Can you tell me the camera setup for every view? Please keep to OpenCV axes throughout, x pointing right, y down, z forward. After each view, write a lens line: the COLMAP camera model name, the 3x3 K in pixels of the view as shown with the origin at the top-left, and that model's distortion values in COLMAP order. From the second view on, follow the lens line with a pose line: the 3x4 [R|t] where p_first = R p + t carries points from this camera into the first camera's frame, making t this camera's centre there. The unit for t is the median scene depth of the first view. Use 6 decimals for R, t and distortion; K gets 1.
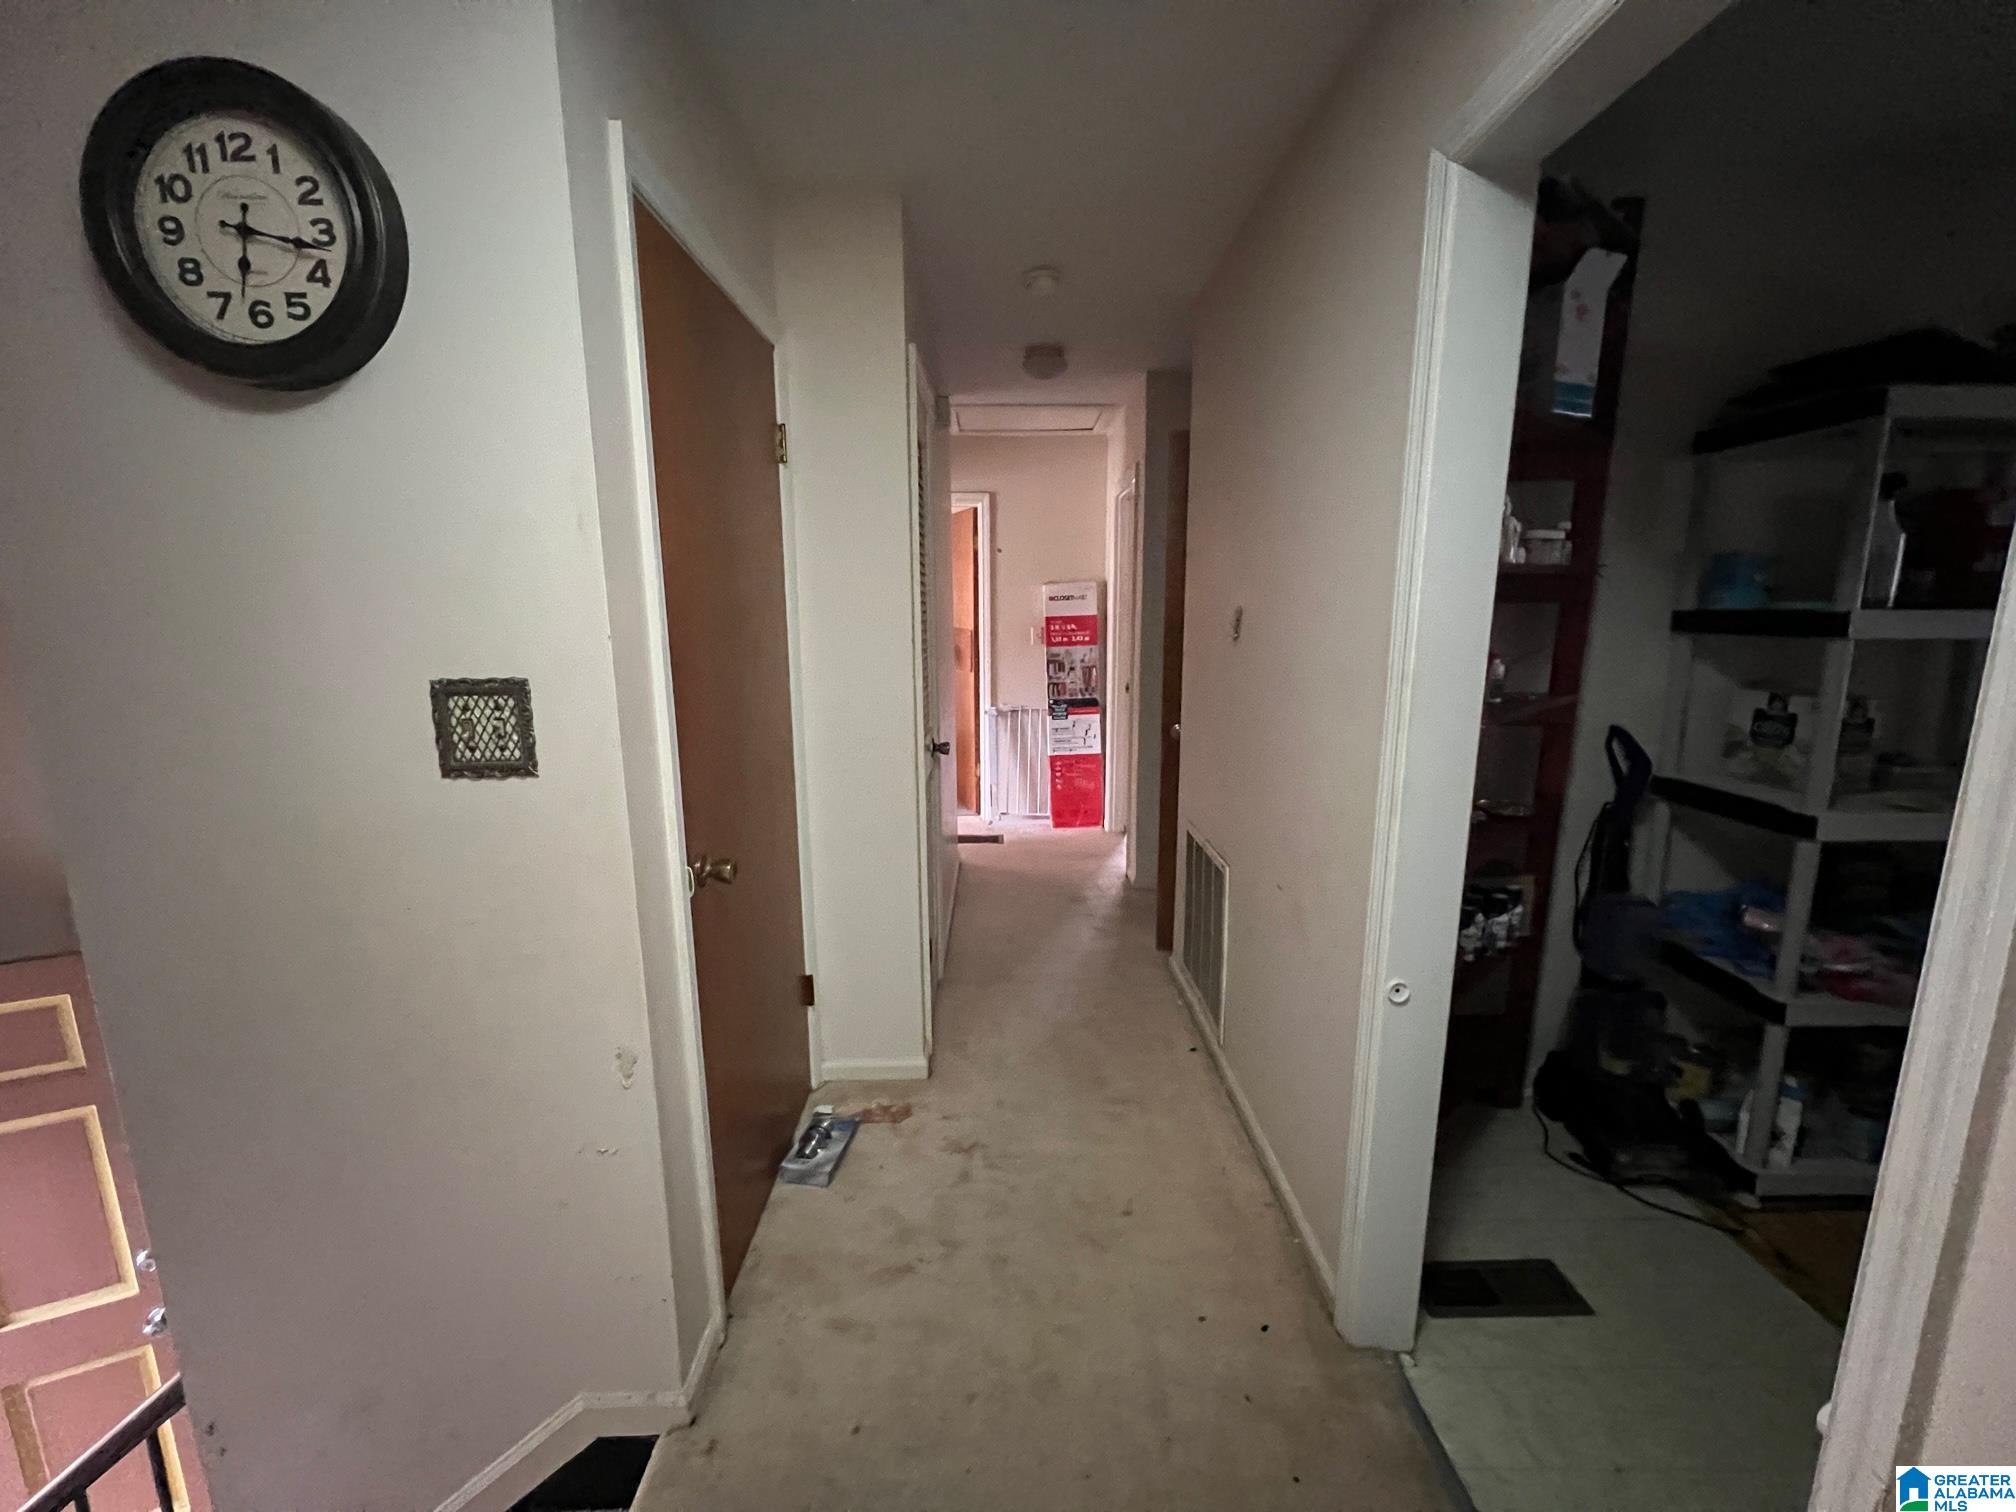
lens RADIAL K [[806.2, 0, 1008.0], [0, 806.2, 756.0], [0, 0, 1]] dist [-0.001043, -0.000035]
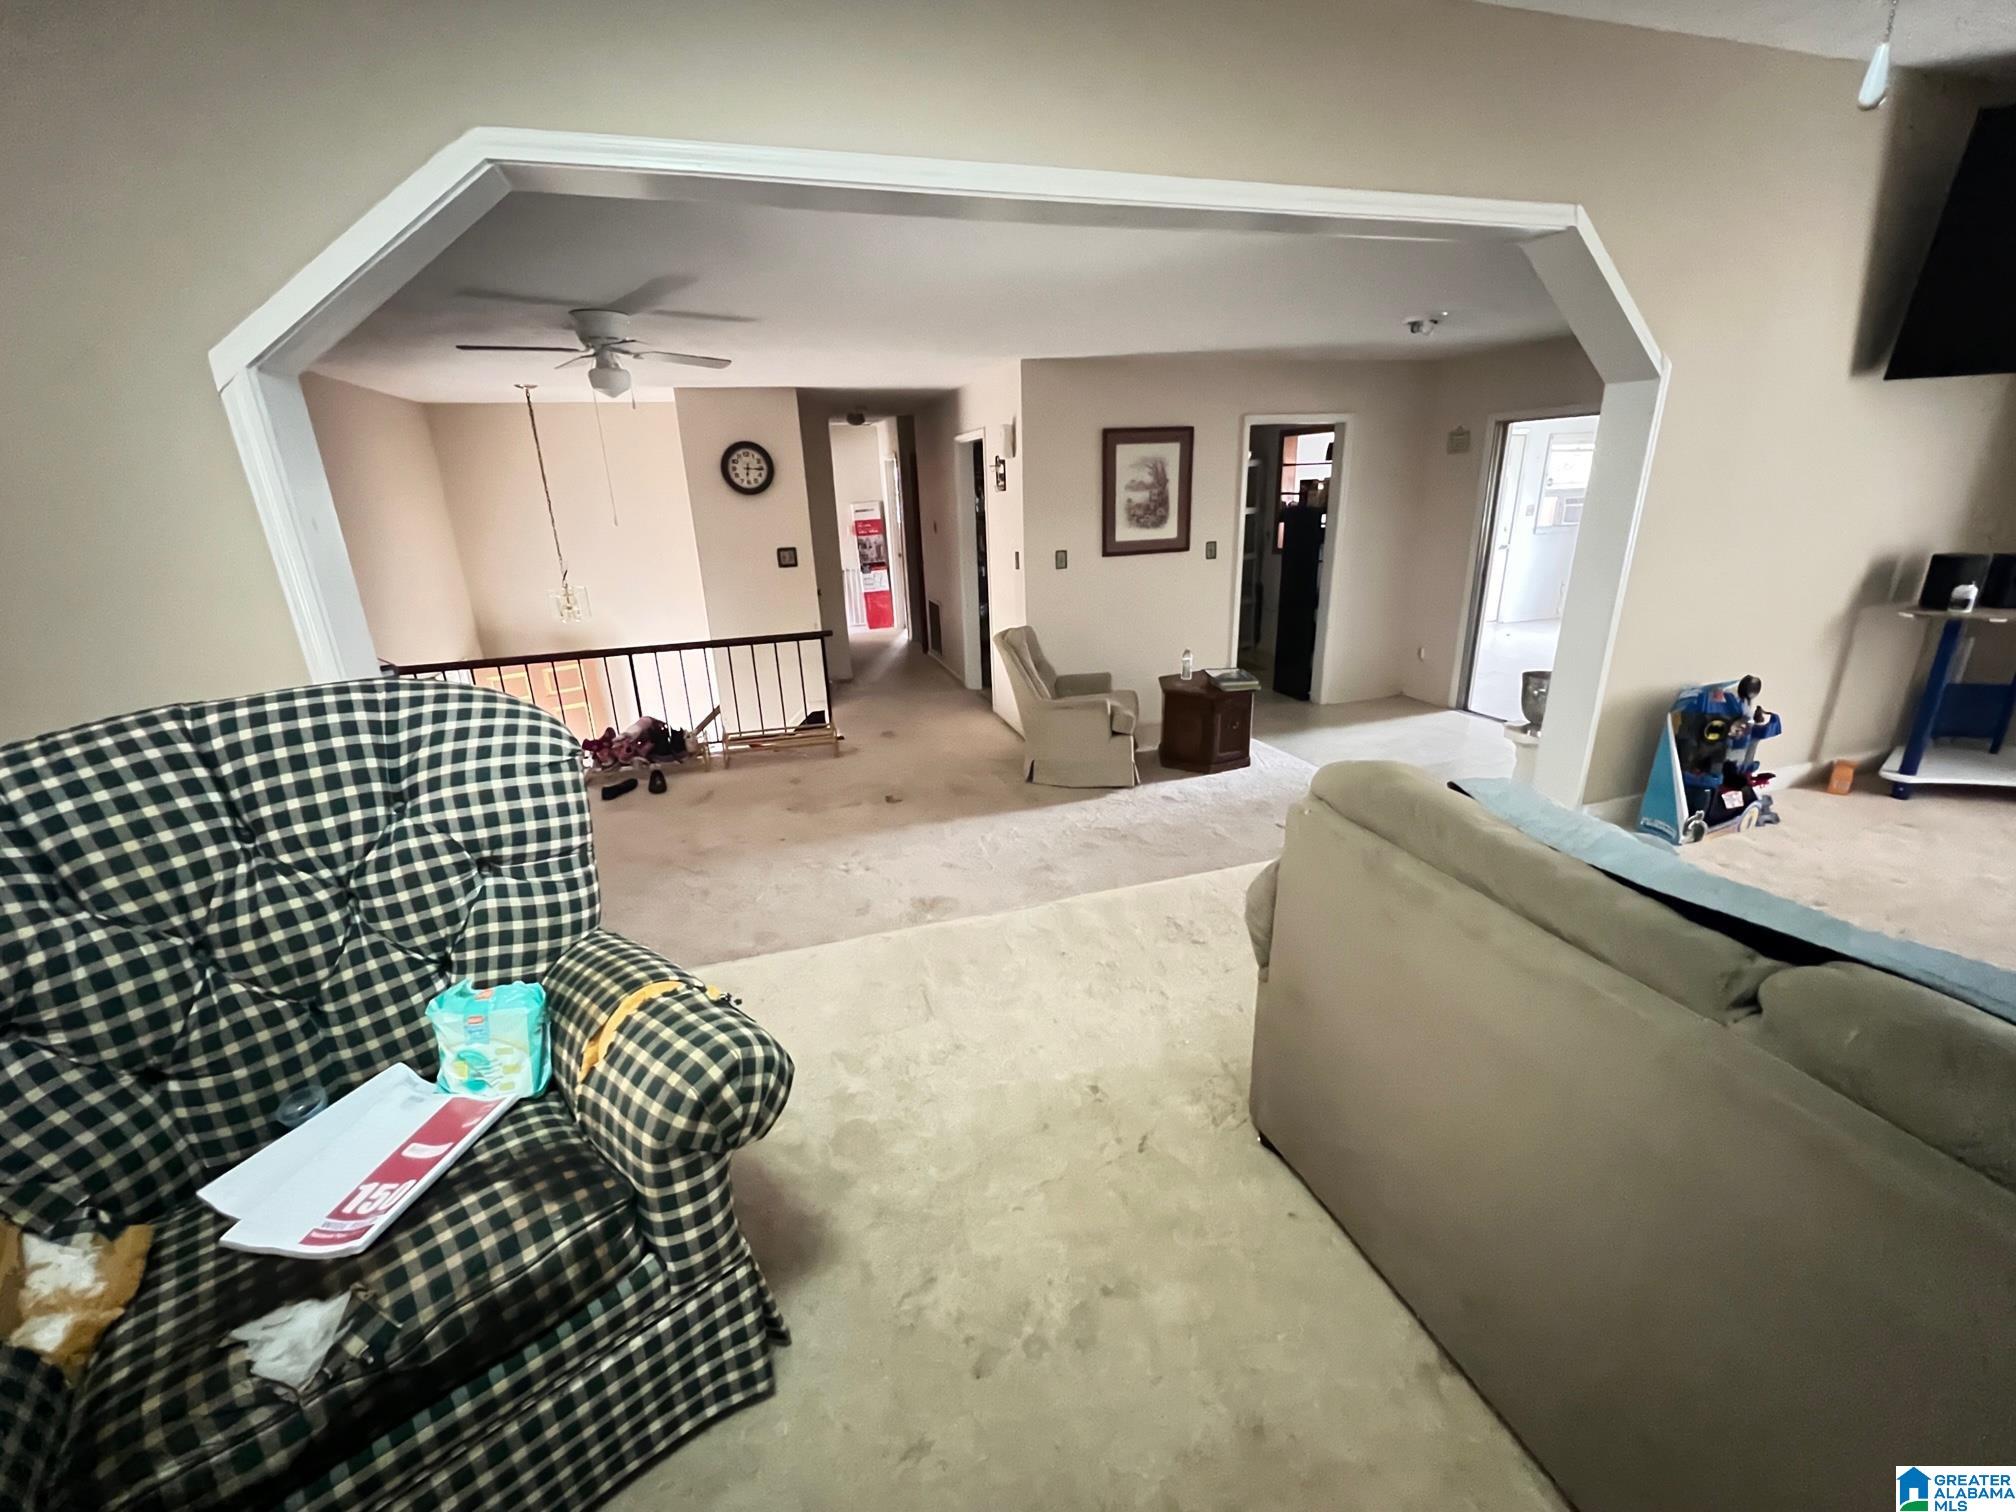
lens RADIAL K [[813.4, 0, 1008.0], [0, 813.4, 756.0], [0, 0, 1]] dist [0.000005, -0.000001]
pose [[0.955295, -0.117346, 0.271369, -0.203782], [0.079935, 0.986190, 0.145054, 0.137868], [-0.284643, -0.116877, 0.951482, -1.079264]]
